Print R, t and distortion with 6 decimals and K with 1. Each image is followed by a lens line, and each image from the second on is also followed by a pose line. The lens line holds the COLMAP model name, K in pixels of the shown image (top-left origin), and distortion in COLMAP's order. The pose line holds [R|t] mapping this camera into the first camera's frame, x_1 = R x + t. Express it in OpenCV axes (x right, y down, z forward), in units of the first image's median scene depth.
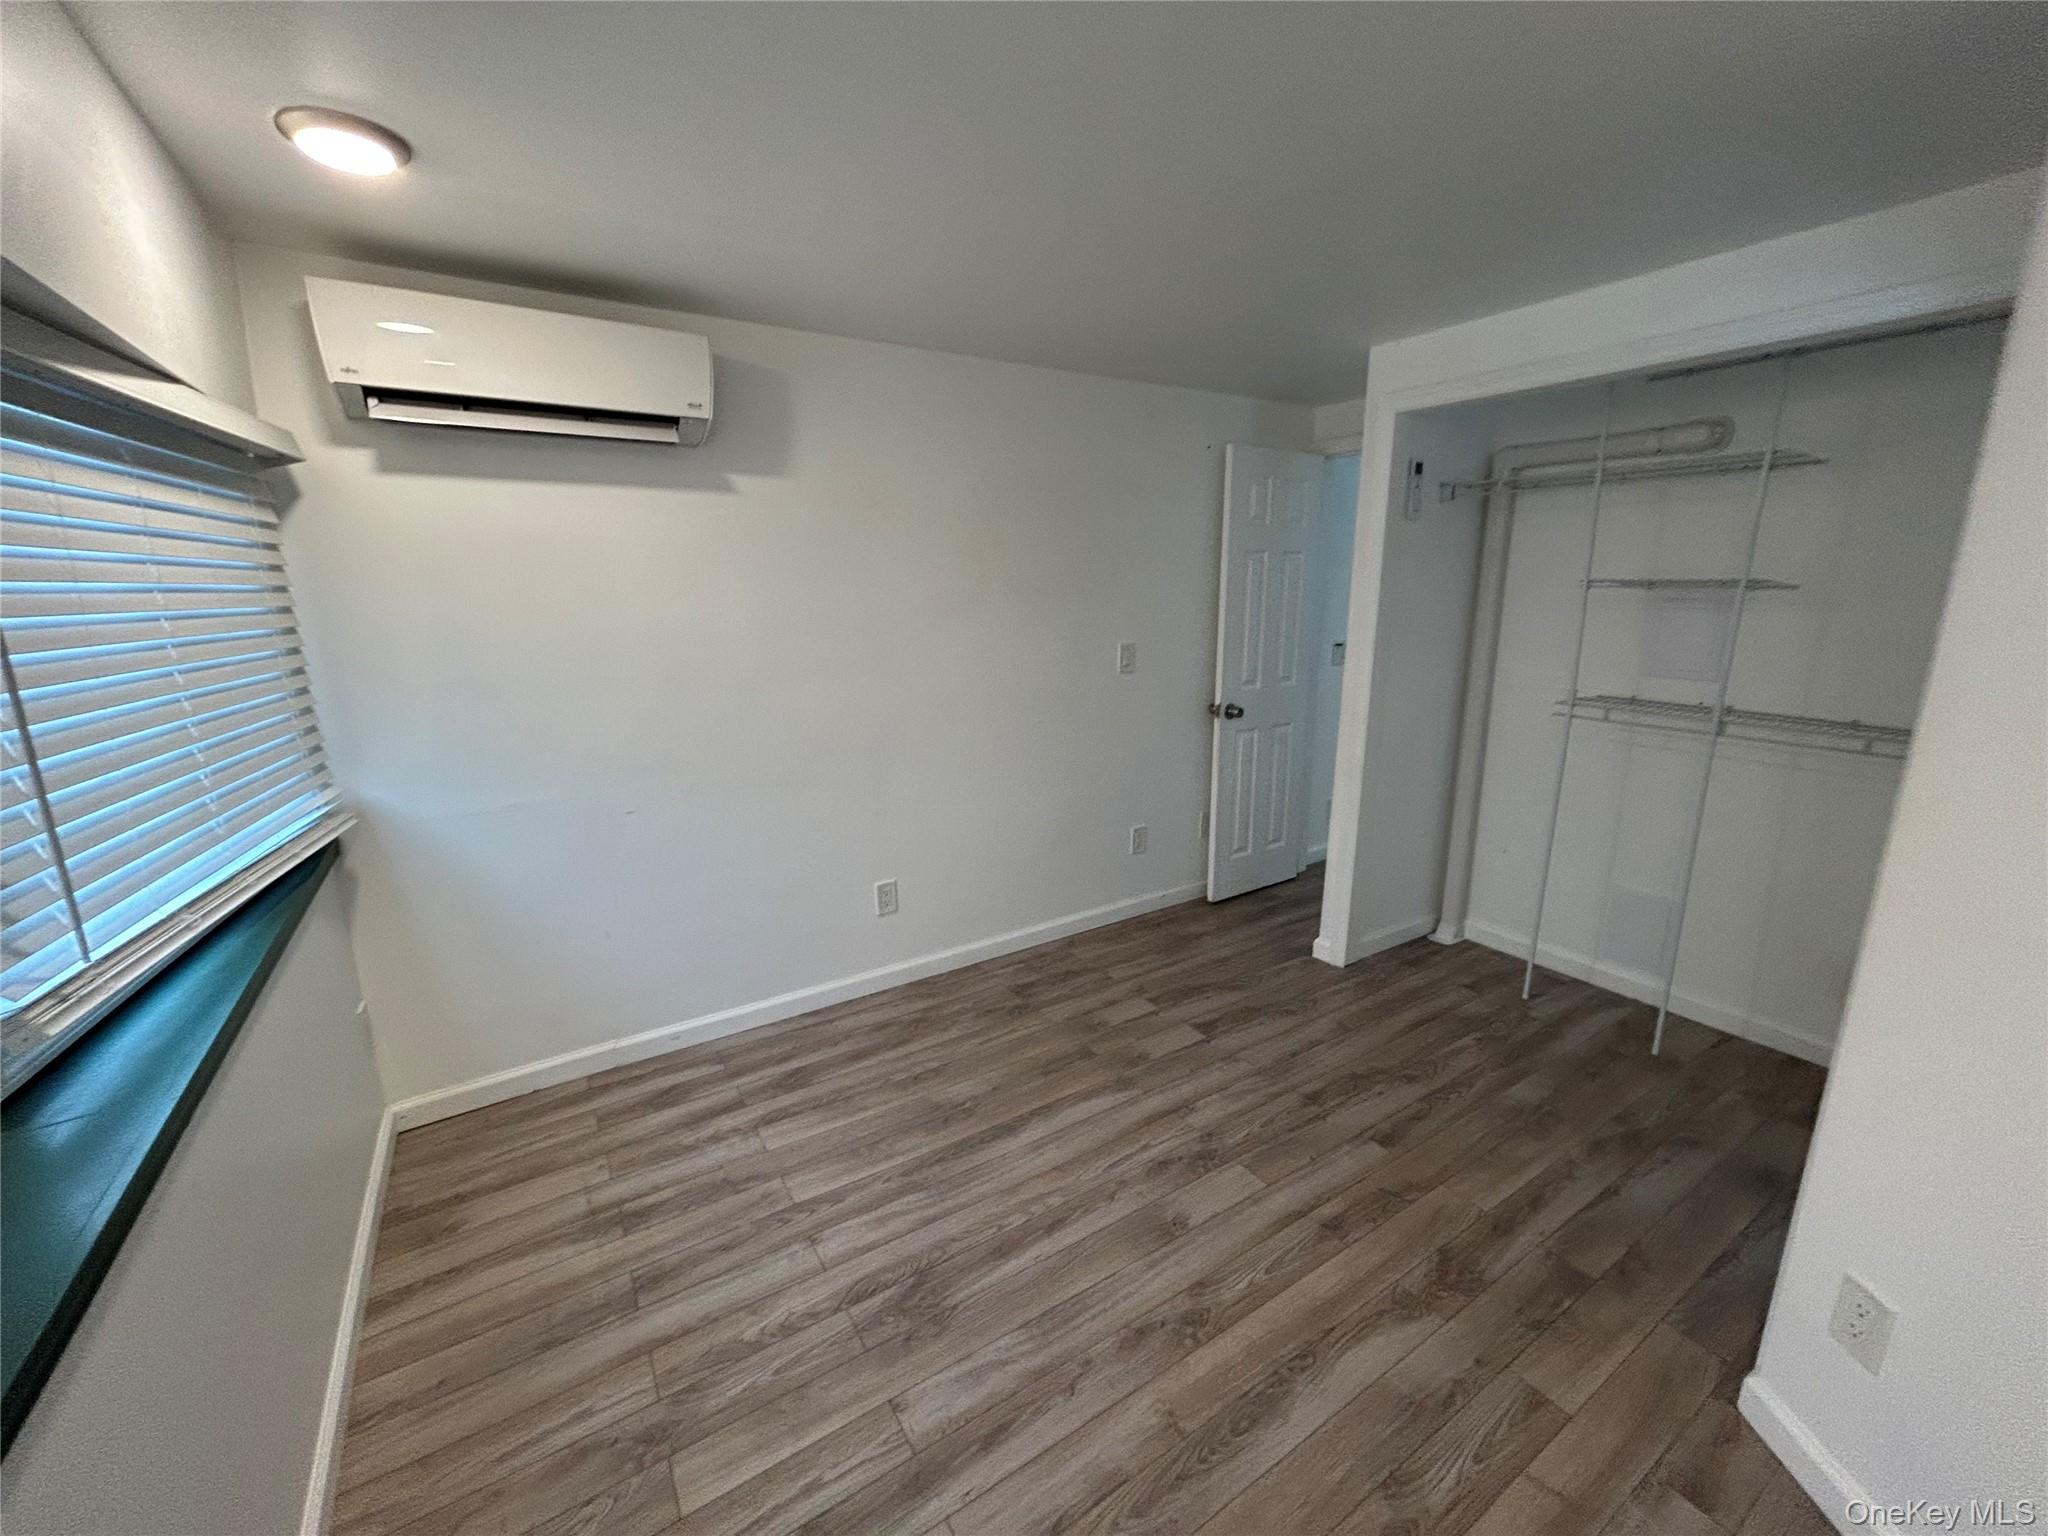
lens RADIAL K [[821.4, 0, 1017.9], [0, 821.4, 775.6], [0, 0, 1]] dist [0.002109, -0.000604]
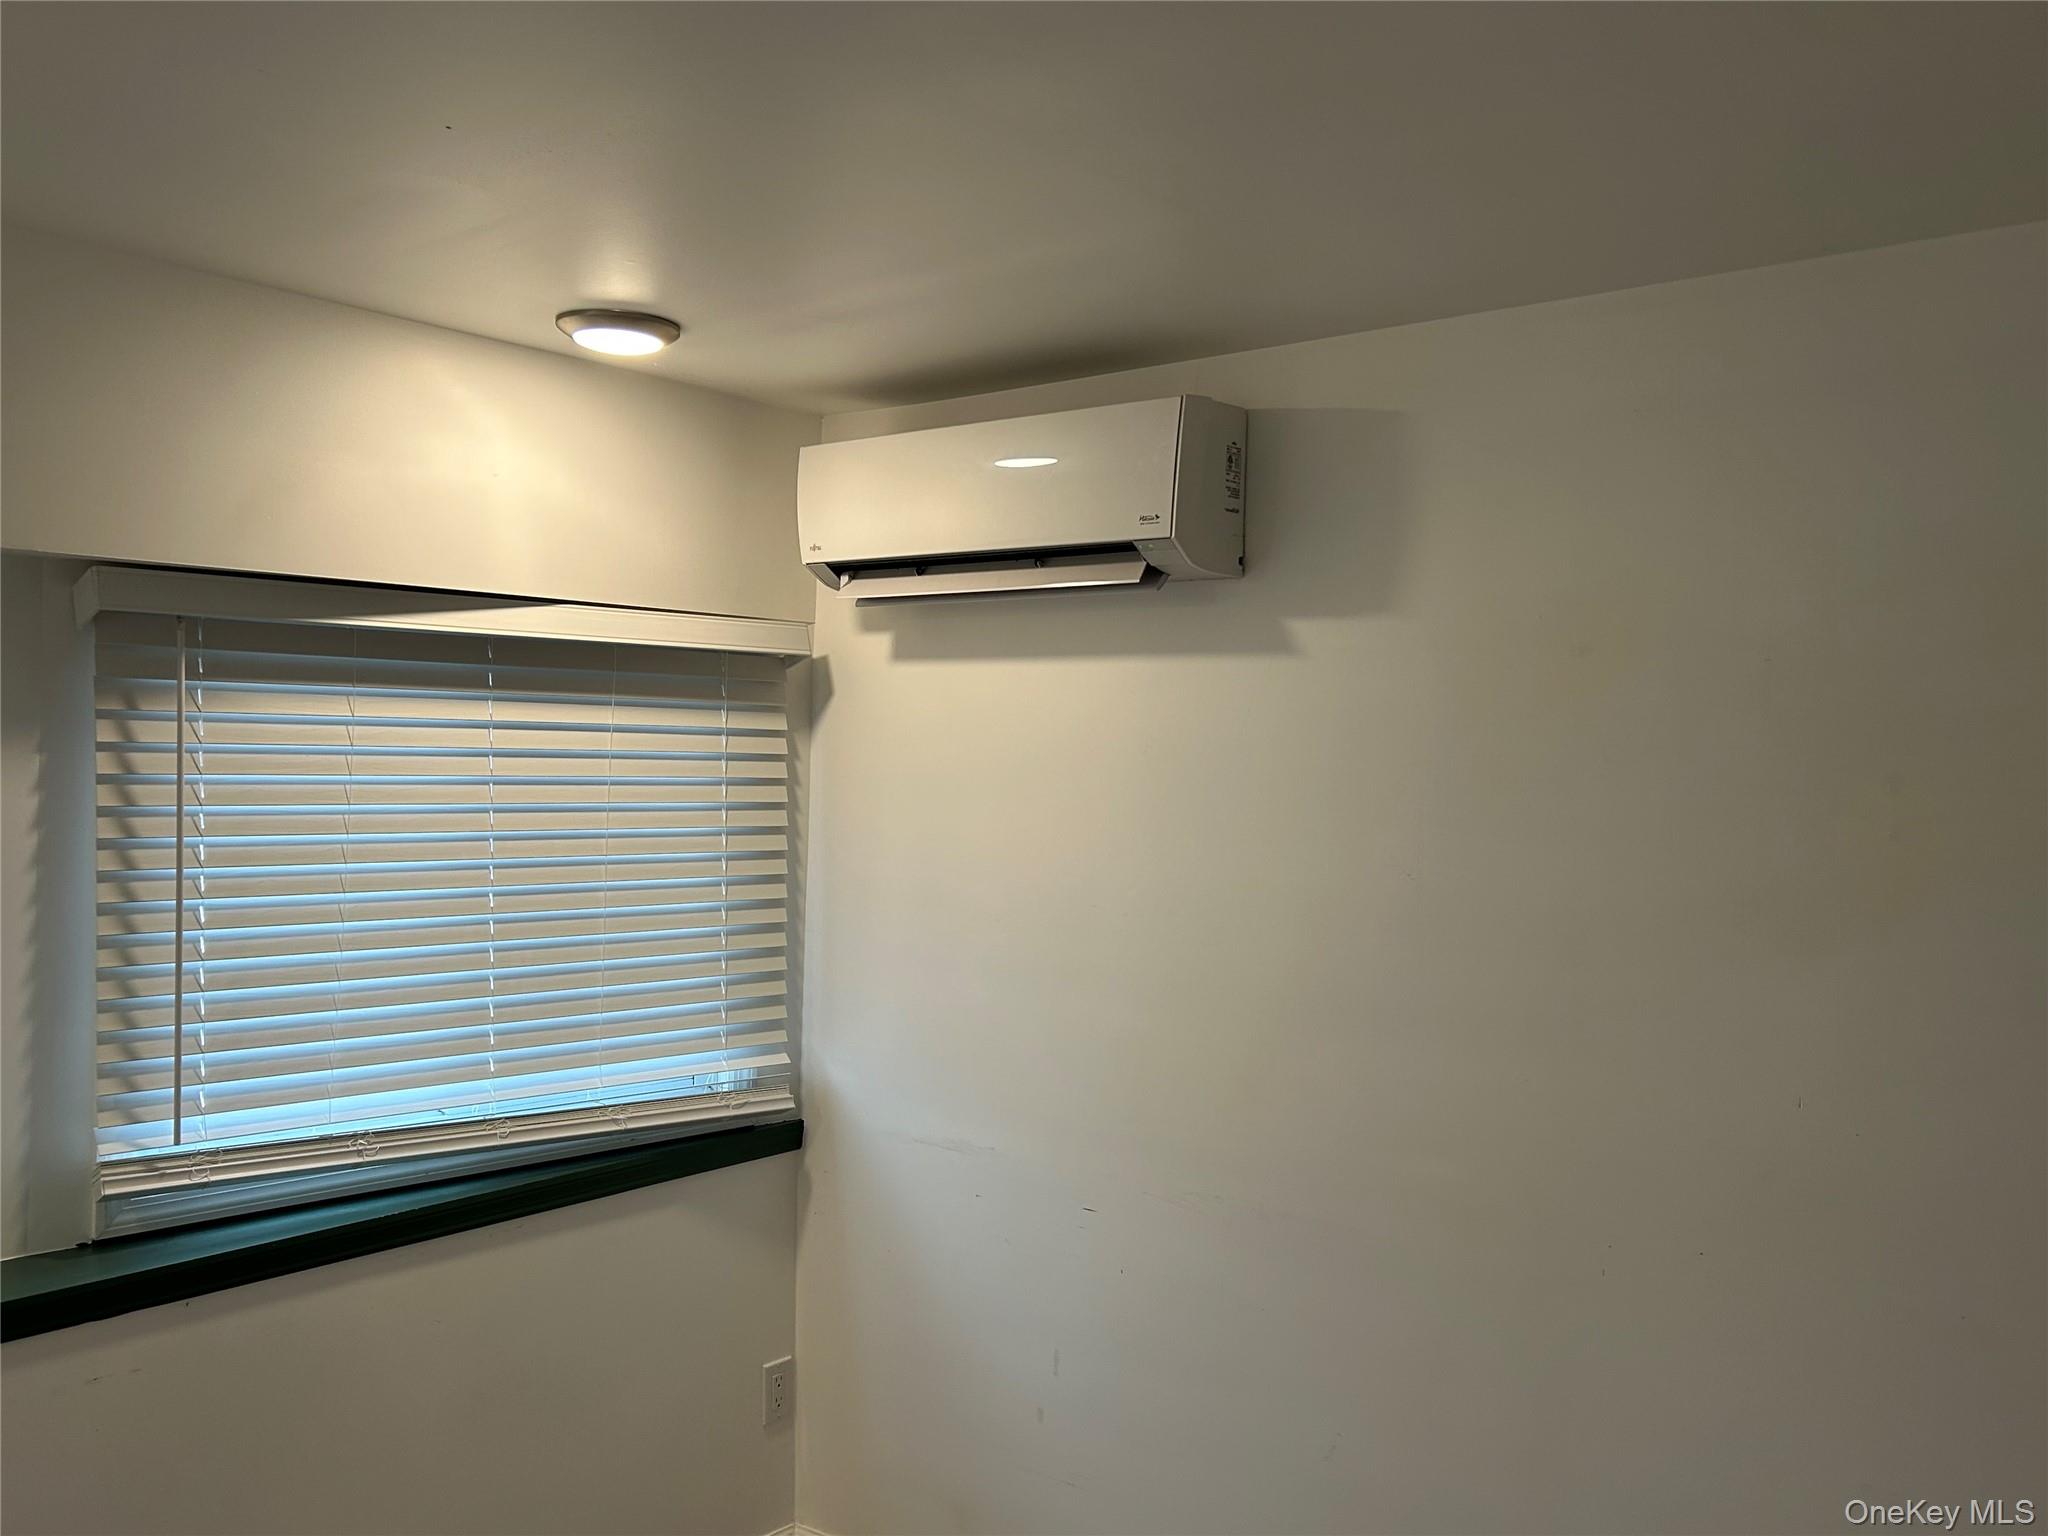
lens RADIAL K [[1688.0, 0, 1031.8], [0, 1688.0, 763.1], [0, 0, 1]] dist [0.052741, -0.027108]
pose [[0.321650, 0.021253, -0.946620, 0.751497], [-0.234117, 0.970491, -0.057761, -0.218691], [0.917459, 0.240199, 0.317134, 0.651346]]
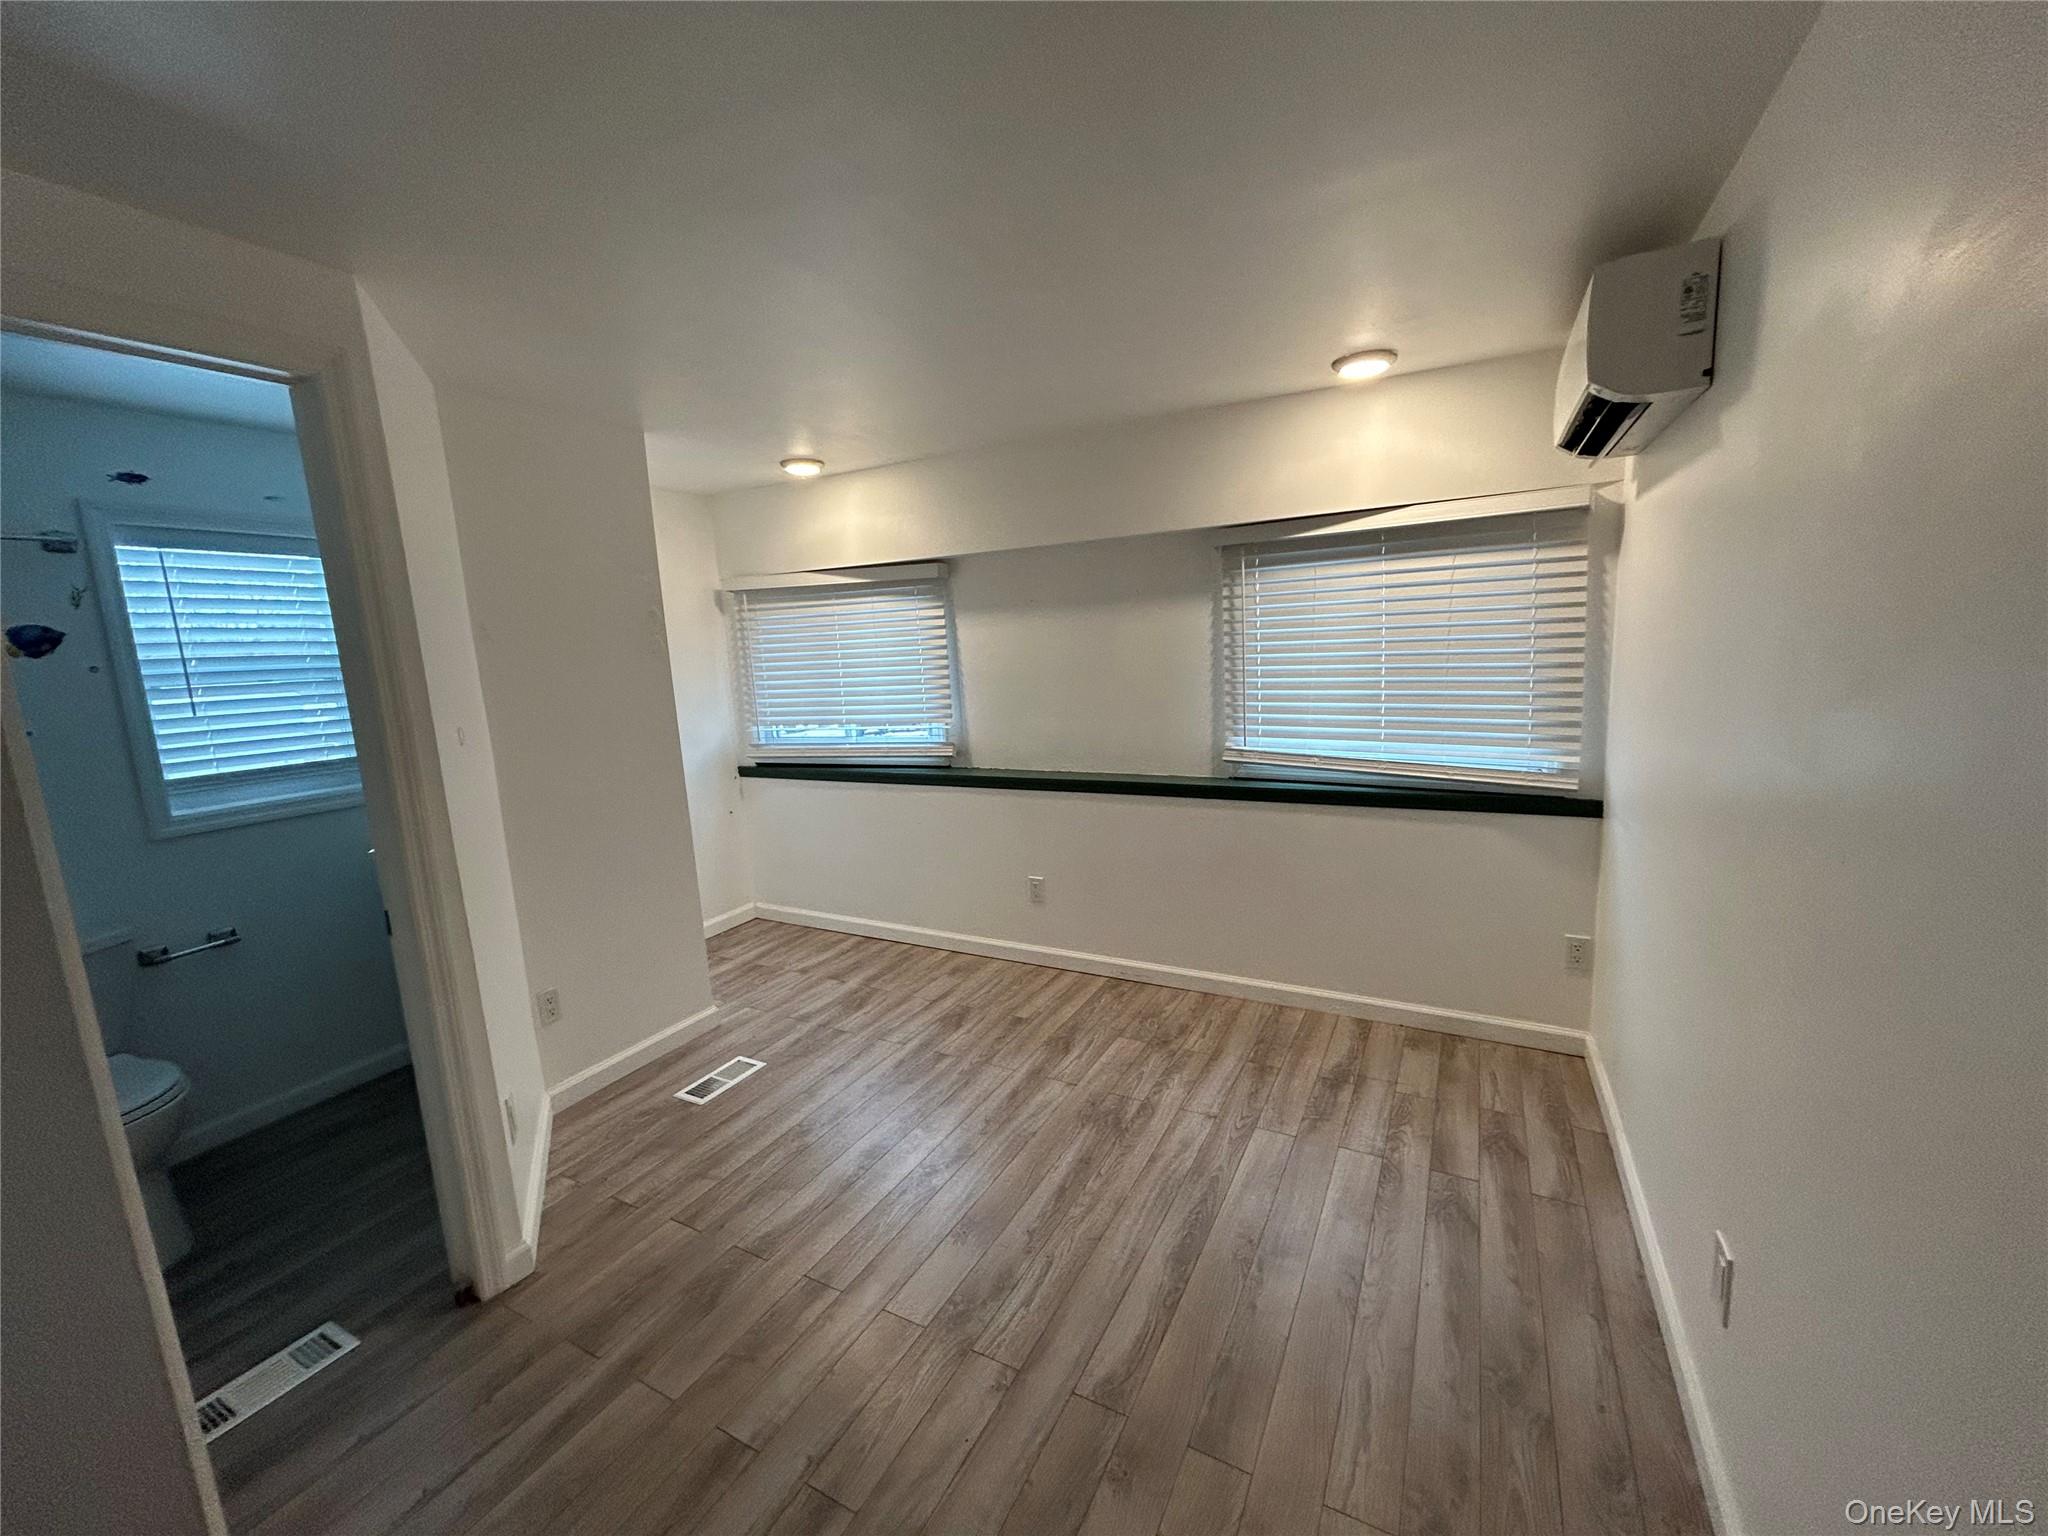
lens RADIAL K [[821.4, 0, 1020.3], [0, 821.4, 764.1], [0, 0, 1]] dist [0.002109, -0.000604]
pose [[-0.871473, 0.123578, -0.474619, 0.532575], [-0.057137, 0.935563, 0.348508, -0.374490], [0.487104, 0.330833, -0.808257, 1.621816]]
